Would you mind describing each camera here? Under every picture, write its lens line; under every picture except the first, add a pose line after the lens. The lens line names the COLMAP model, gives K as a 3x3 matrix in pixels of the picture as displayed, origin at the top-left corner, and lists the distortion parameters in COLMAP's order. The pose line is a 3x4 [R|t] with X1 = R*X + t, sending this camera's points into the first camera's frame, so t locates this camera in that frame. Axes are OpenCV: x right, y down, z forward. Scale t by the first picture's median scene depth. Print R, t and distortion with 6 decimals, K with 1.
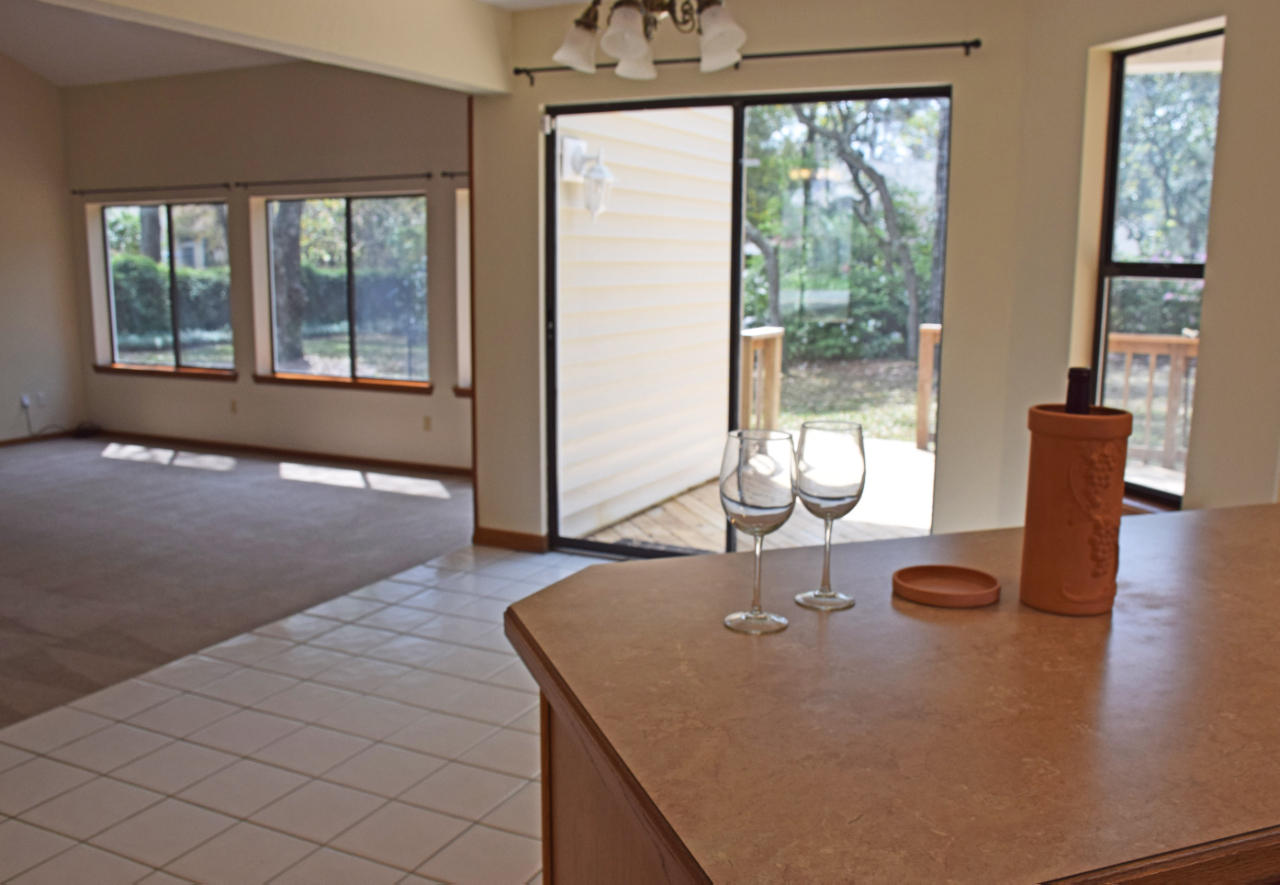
lens RADIAL K [[1116.9, 0, 640.0], [0, 1116.9, 442.5], [0, 0, 1]] dist [-0.082417, -0.004877]
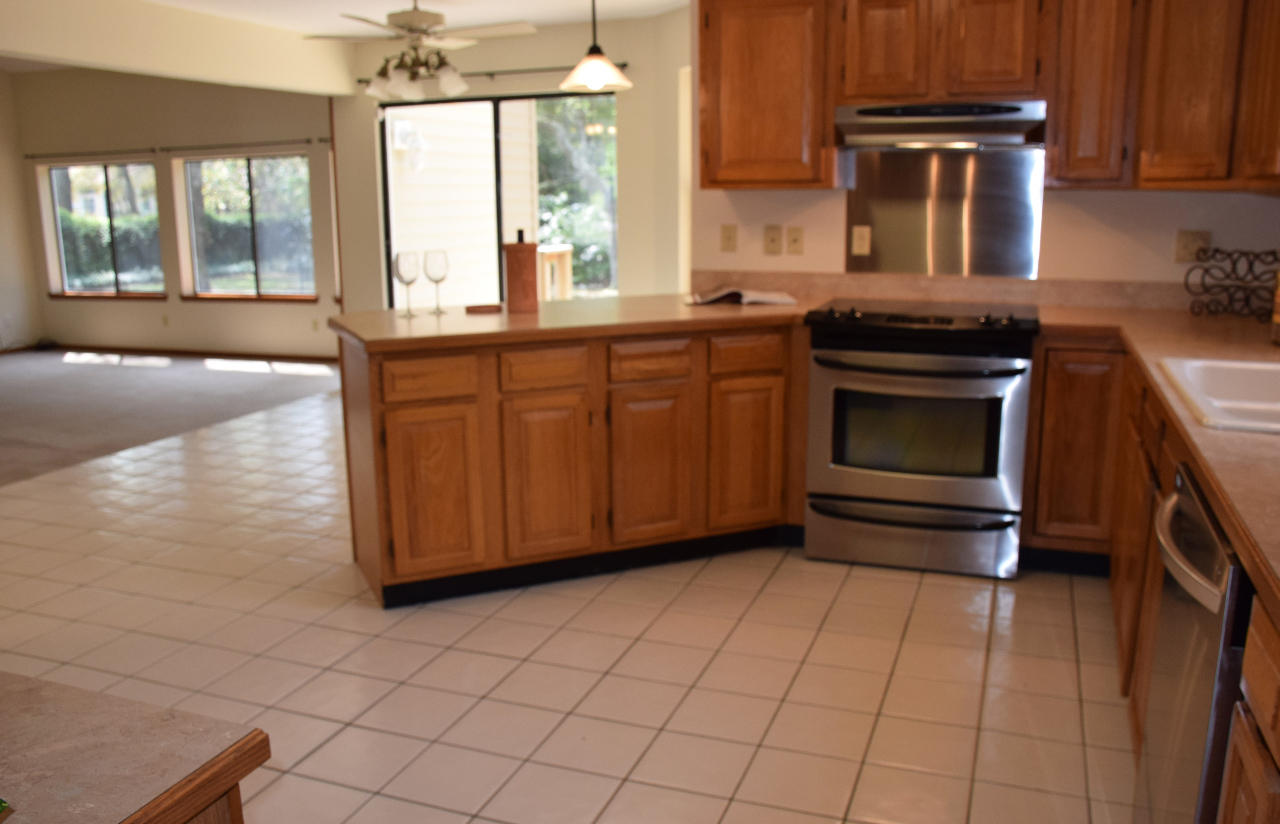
lens RADIAL K [[1067.1, 0, 607.0], [0, 1067.1, 420.8], [0, 0, 1]] dist [-0.077734, 0.010313]
pose [[0.997019, -0.035268, 0.068623, 0.062473], [0.032352, 0.998545, 0.043148, 0.049483], [-0.070045, -0.040799, 0.996709, -0.281765]]
